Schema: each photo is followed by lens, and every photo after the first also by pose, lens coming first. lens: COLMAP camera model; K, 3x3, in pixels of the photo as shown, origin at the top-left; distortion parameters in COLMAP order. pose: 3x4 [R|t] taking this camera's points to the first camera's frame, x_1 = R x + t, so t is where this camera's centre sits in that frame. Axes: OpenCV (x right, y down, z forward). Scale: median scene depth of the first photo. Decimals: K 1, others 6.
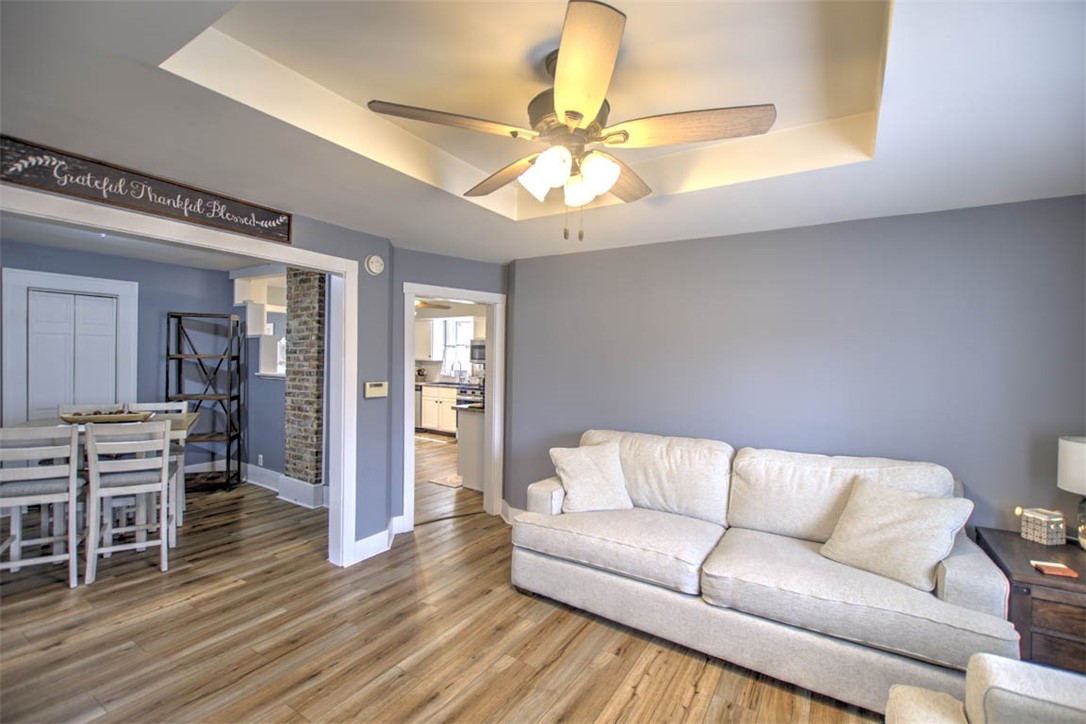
lens RADIAL K [[468.7, 0, 535.8], [0, 468.7, 369.3], [0, 0, 1]] dist [0.002327, 0.001041]
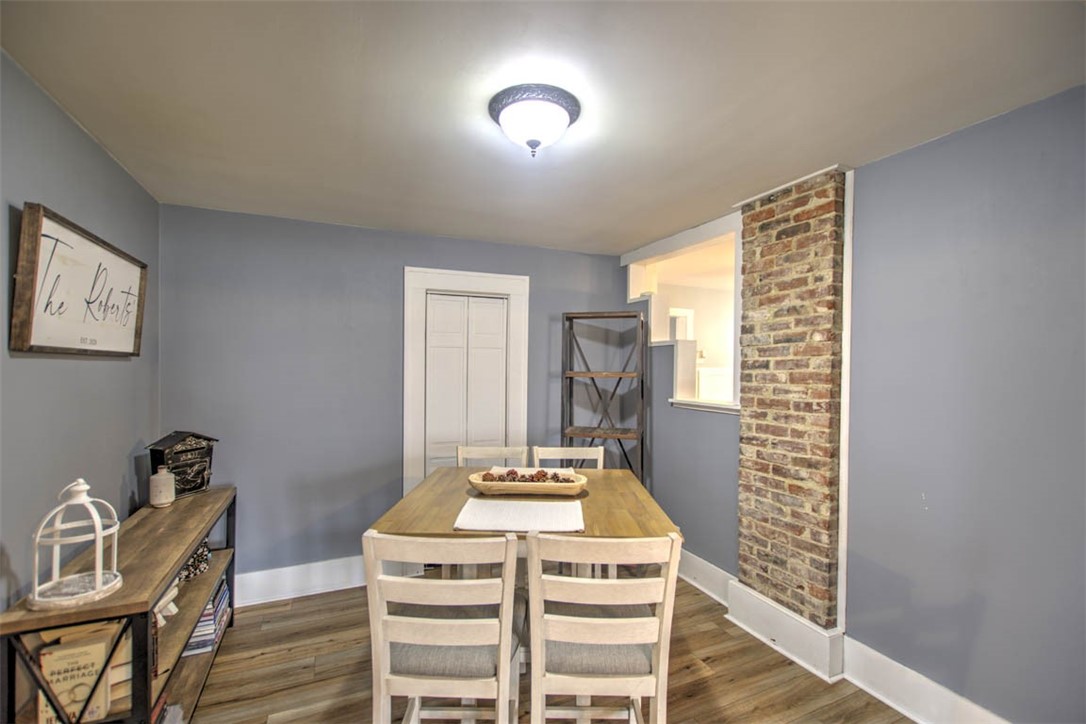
lens RADIAL K [[468.7, 0, 535.8], [0, 468.7, 369.3], [0, 0, 1]] dist [0.002327, 0.001041]
pose [[0.838524, -0.013597, -0.544695, -0.445391], [0.000833, 0.999719, -0.023673, -0.020045], [0.544864, 0.019396, 0.838300, 0.395957]]
